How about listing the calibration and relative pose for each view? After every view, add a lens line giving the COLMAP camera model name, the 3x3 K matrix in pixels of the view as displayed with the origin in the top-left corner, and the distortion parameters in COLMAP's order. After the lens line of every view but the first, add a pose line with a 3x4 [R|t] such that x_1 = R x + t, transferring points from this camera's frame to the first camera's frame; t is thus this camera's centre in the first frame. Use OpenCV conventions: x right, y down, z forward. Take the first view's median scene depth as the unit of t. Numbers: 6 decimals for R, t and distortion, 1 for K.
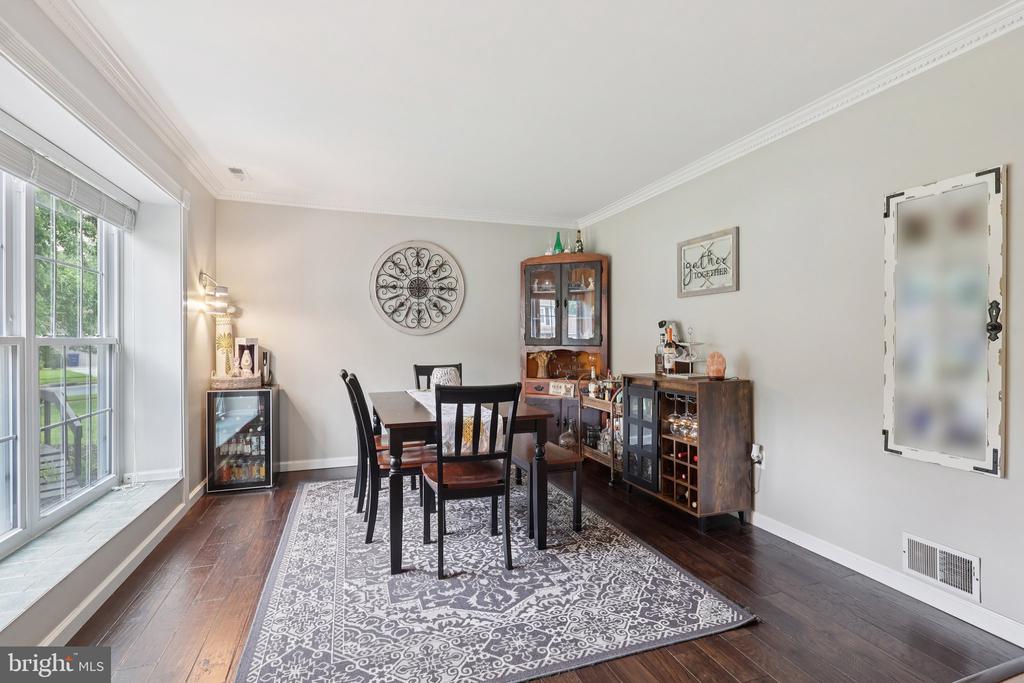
lens RADIAL K [[481.1, 0, 512.9], [0, 481.1, 341.8], [0, 0, 1]] dist [0.002865, 0.000777]
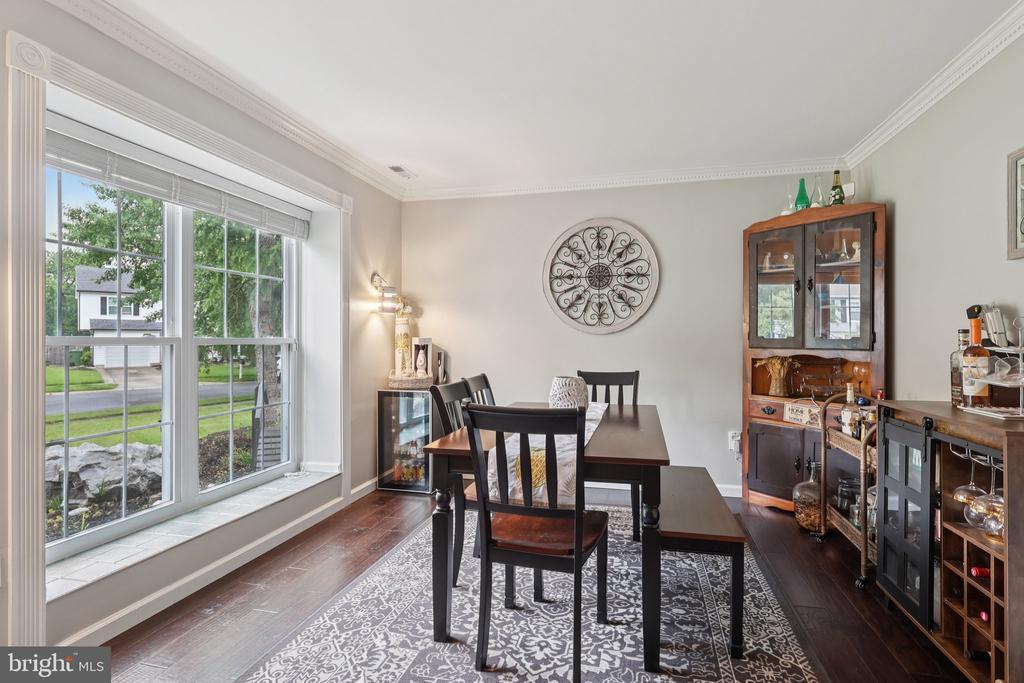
lens RADIAL K [[517.4, 0, 510.9], [0, 517.4, 339.4], [0, 0, 1]] dist [0.005167, -0.000751]
pose [[0.833970, 0.001485, -0.551807, 0.187862], [-0.003341, 0.999992, -0.002358, -0.002641], [0.551799, 0.003810, 0.833968, 0.216989]]
